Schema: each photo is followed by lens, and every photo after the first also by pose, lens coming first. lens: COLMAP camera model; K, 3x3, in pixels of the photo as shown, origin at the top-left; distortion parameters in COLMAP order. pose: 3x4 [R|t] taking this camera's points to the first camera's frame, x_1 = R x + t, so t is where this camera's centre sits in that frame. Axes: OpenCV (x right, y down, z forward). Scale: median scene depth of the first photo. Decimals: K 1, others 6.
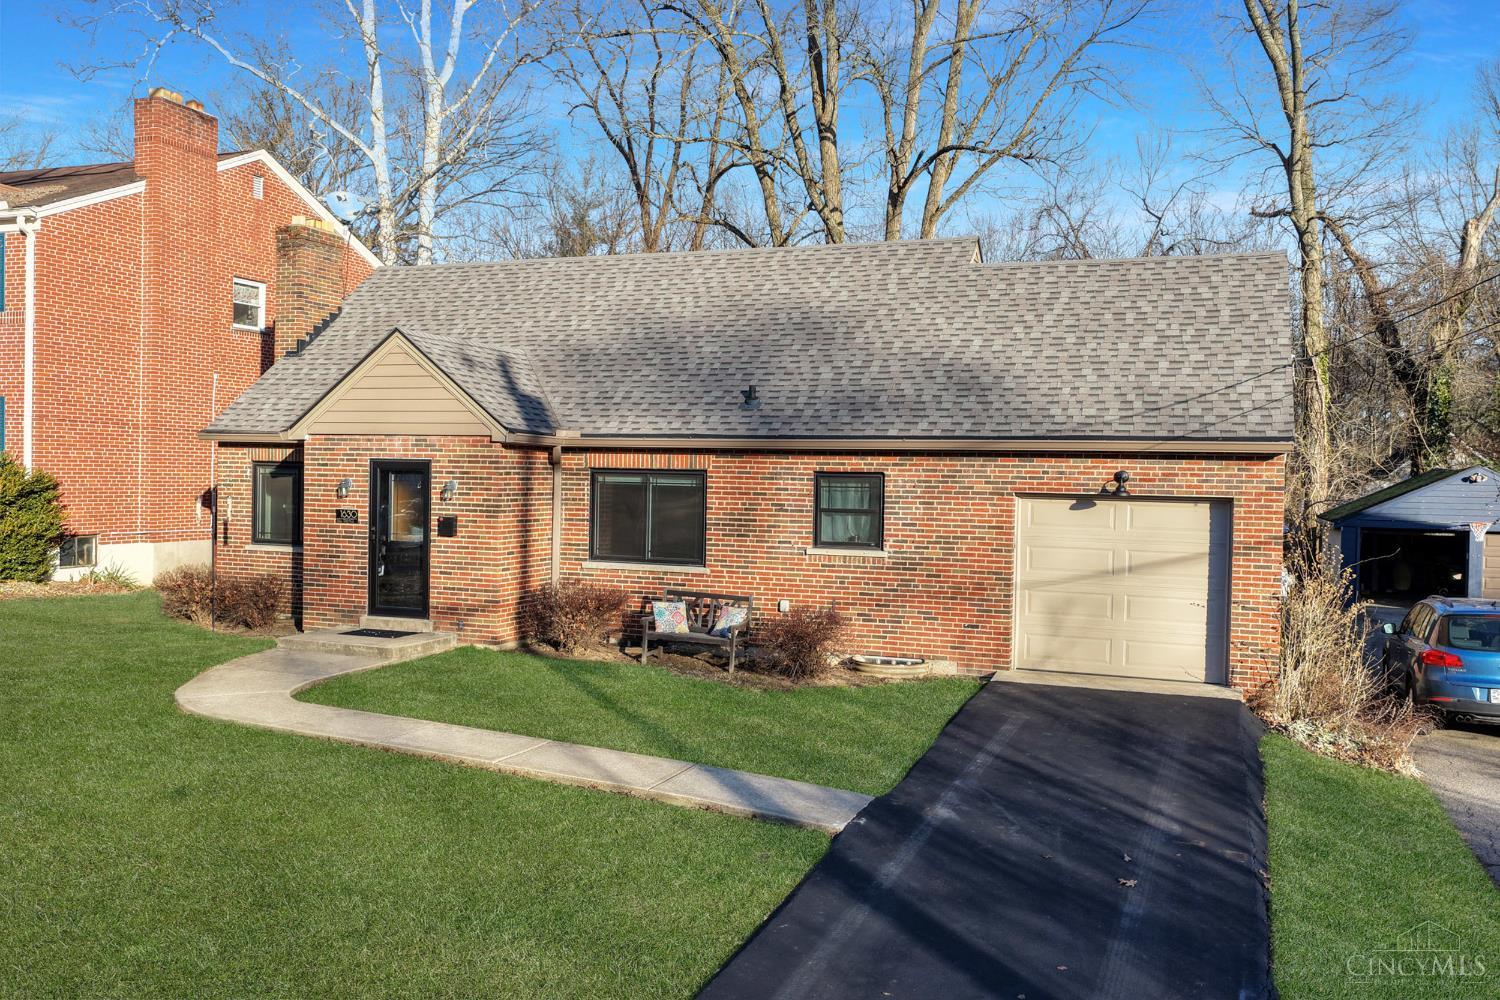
lens RADIAL K [[1210.1, 0, 767.9], [0, 1210.1, 499.3], [0, 0, 1]] dist [-0.004297, 0.006905]
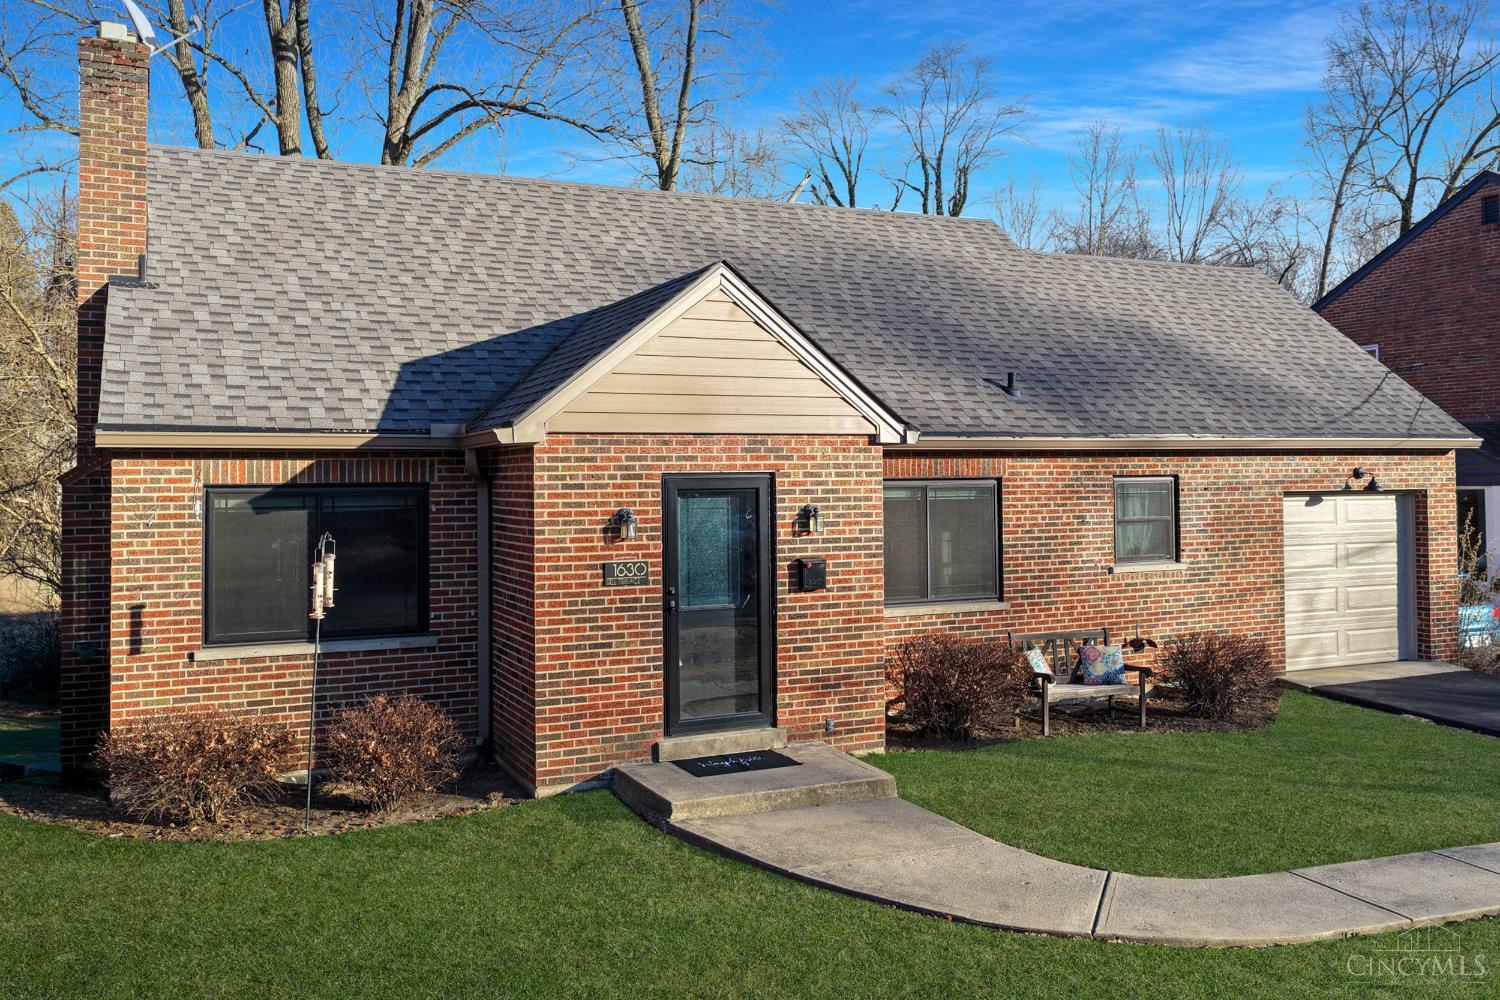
lens RADIAL K [[1233.9, 0, 744.0], [0, 1233.9, 456.4], [0, 0, 1]] dist [-0.000948, 0.005172]
pose [[0.711714, -0.014160, 0.702326, -0.745248], [0.039015, 0.999050, -0.019395, -0.029367], [-0.701385, 0.041205, 0.711591, 0.552189]]
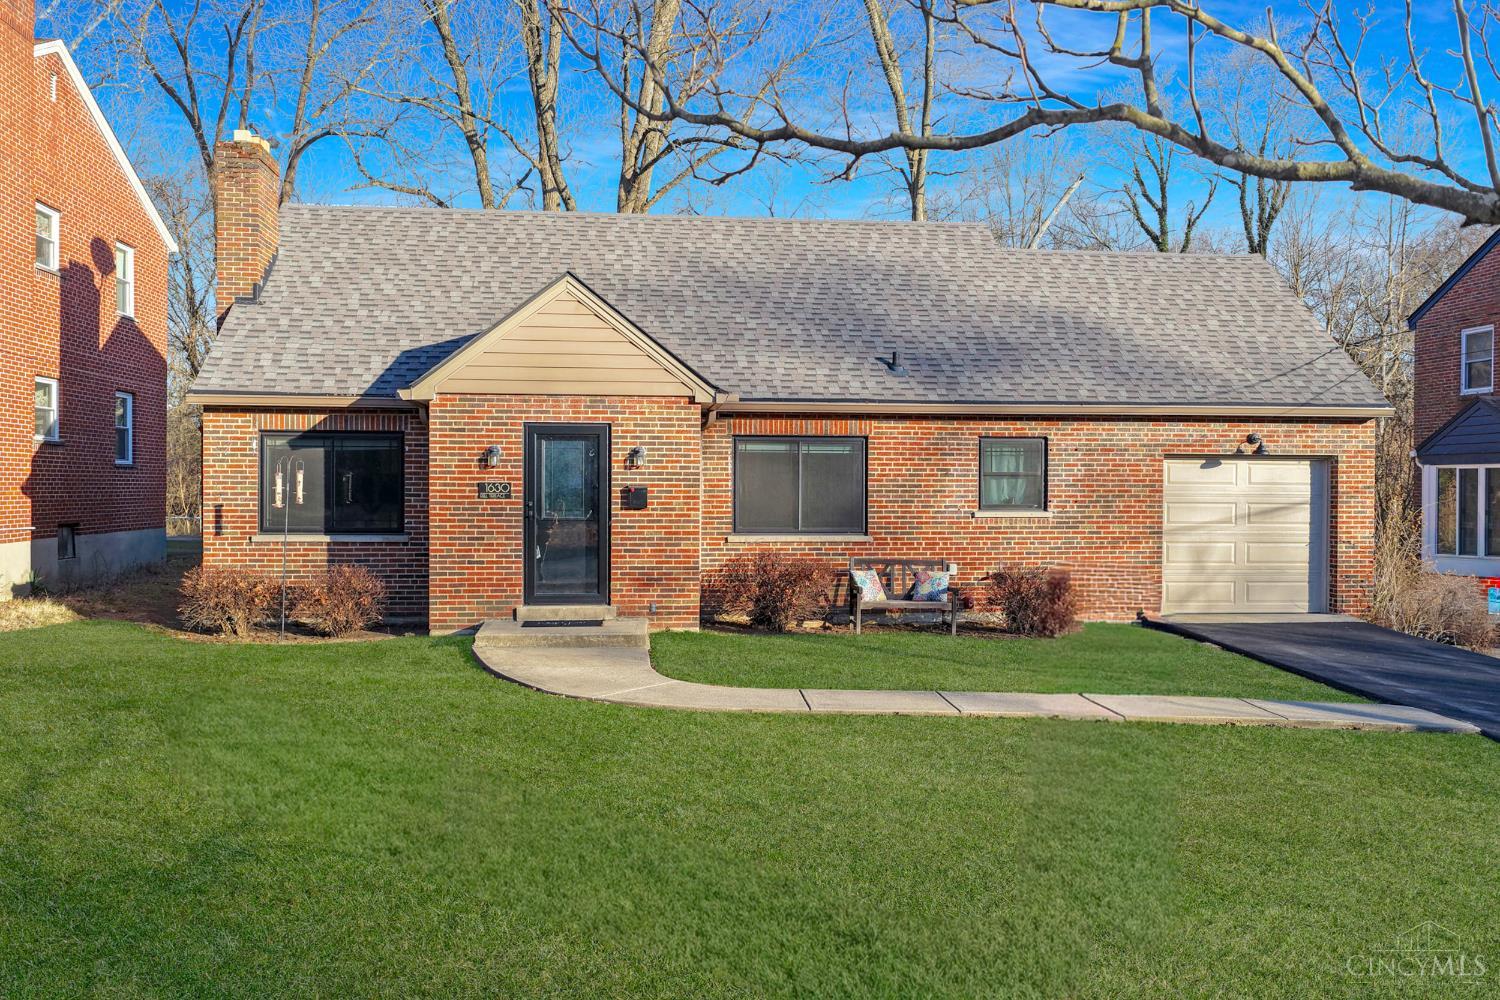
lens RADIAL K [[1199.5, 0, 750.0], [0, 1199.5, 500.0], [0, 0, 1]] dist [-0.000975, 0.005293]
pose [[0.894646, -0.021566, 0.446256, -0.580178], [0.022586, 0.999740, 0.003033, 0.022913], [-0.446205, 0.007365, 0.894900, 0.173300]]
